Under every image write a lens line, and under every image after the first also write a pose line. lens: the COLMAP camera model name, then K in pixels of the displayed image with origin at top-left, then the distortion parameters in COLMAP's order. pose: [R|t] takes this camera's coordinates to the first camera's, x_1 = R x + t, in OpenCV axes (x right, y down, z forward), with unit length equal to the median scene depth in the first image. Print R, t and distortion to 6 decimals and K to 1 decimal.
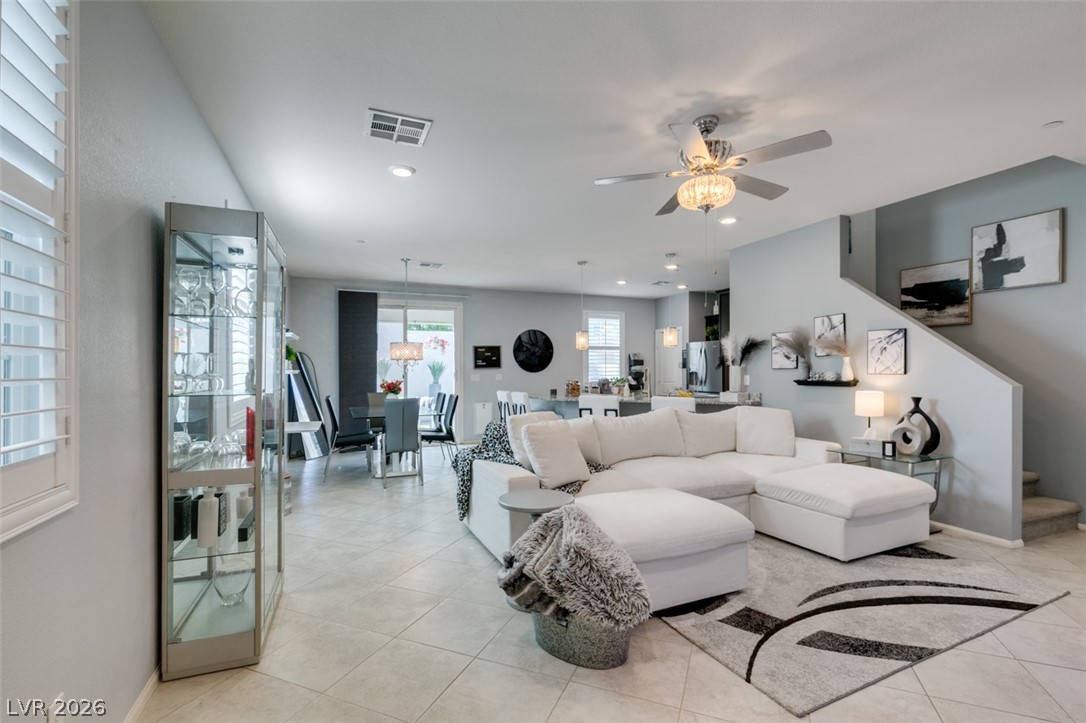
lens RADIAL K [[483.2, 0, 540.8], [0, 483.2, 371.7], [0, 0, 1]] dist [-0.001182, -0.000904]
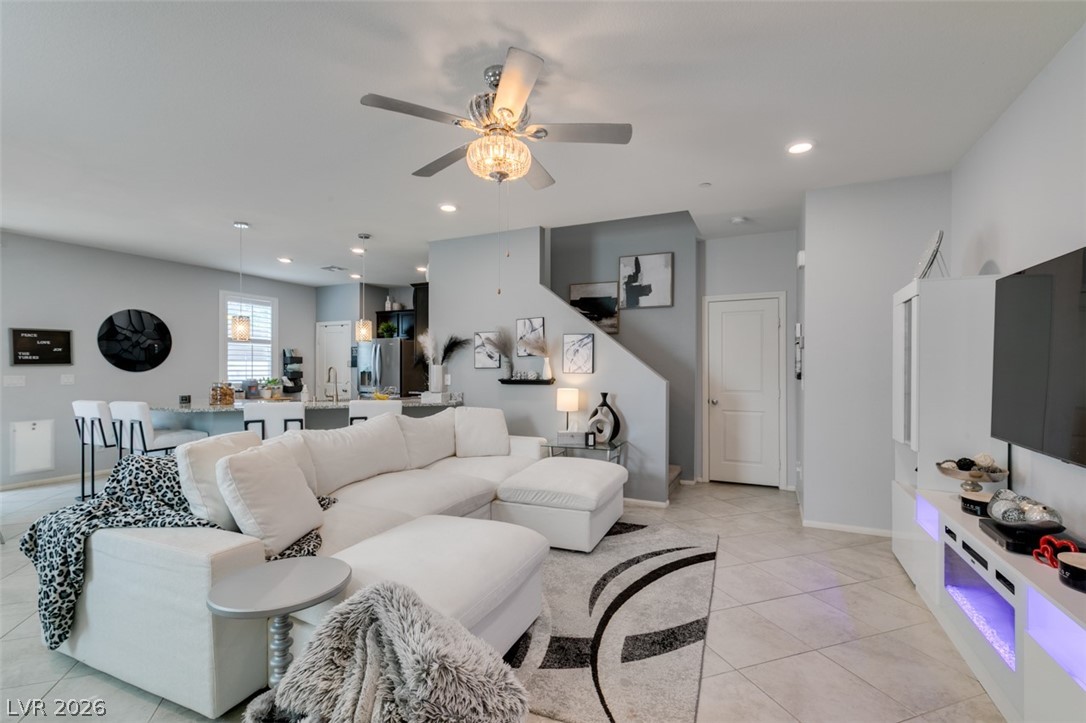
lens RADIAL K [[483.2, 0, 539.8], [0, 483.2, 367.8], [0, 0, 1]] dist [-0.001182, -0.000904]
pose [[0.738357, 0.006297, 0.674381, -0.119266], [-0.000989, 0.999965, -0.008254, 0.001897], [-0.674410, 0.005427, 0.738337, 0.227526]]
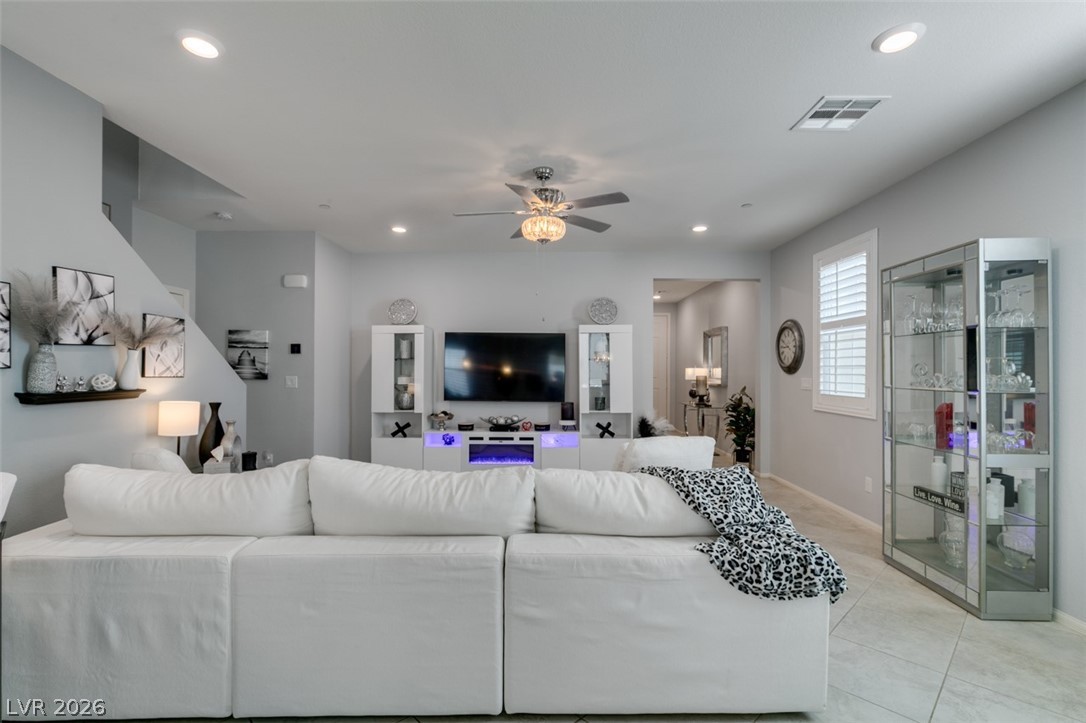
lens RADIAL K [[483.2, 0, 547.8], [0, 483.2, 369.7], [0, 0, 1]] dist [-0.001182, -0.000904]
pose [[-0.918324, 0.003248, 0.395816, -0.109037], [0.003875, 0.999992, 0.000784, -0.004931], [-0.395811, 0.002253, -0.918329, 1.474635]]
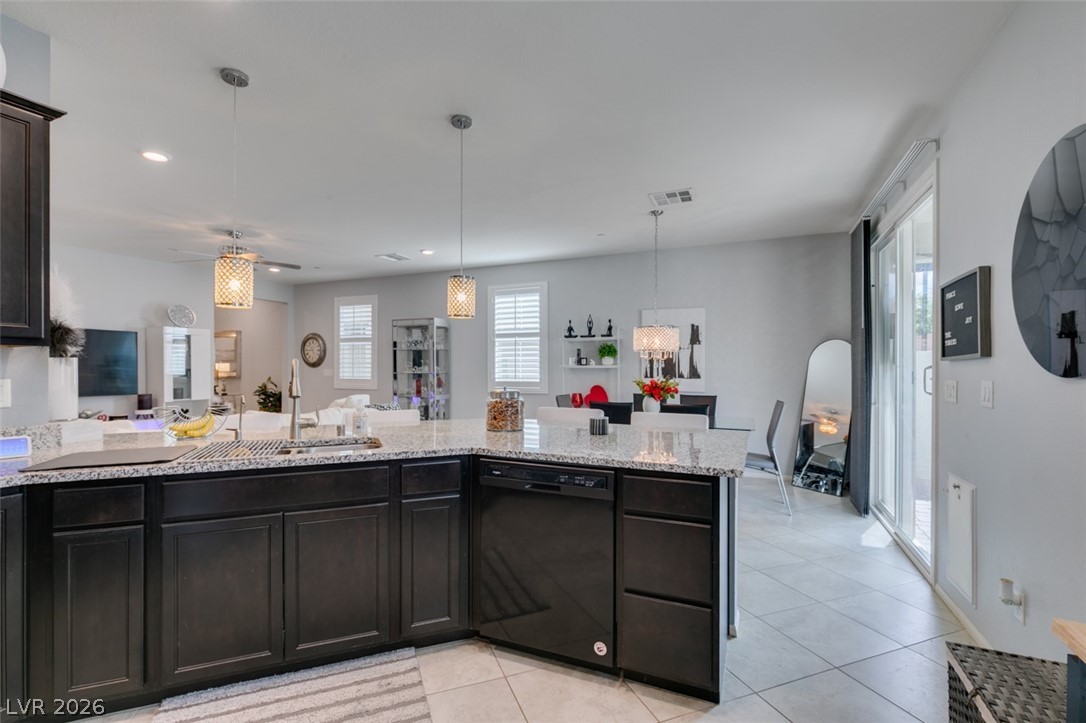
lens RADIAL K [[483.2, 0, 540.8], [0, 483.2, 360.9], [0, 0, 1]] dist [-0.001182, -0.000904]
pose [[-0.724170, -0.003053, -0.689615, 0.509913], [0.000313, 0.999989, -0.004756, -0.008014], [0.689621, -0.003660, -0.724161, 2.161050]]
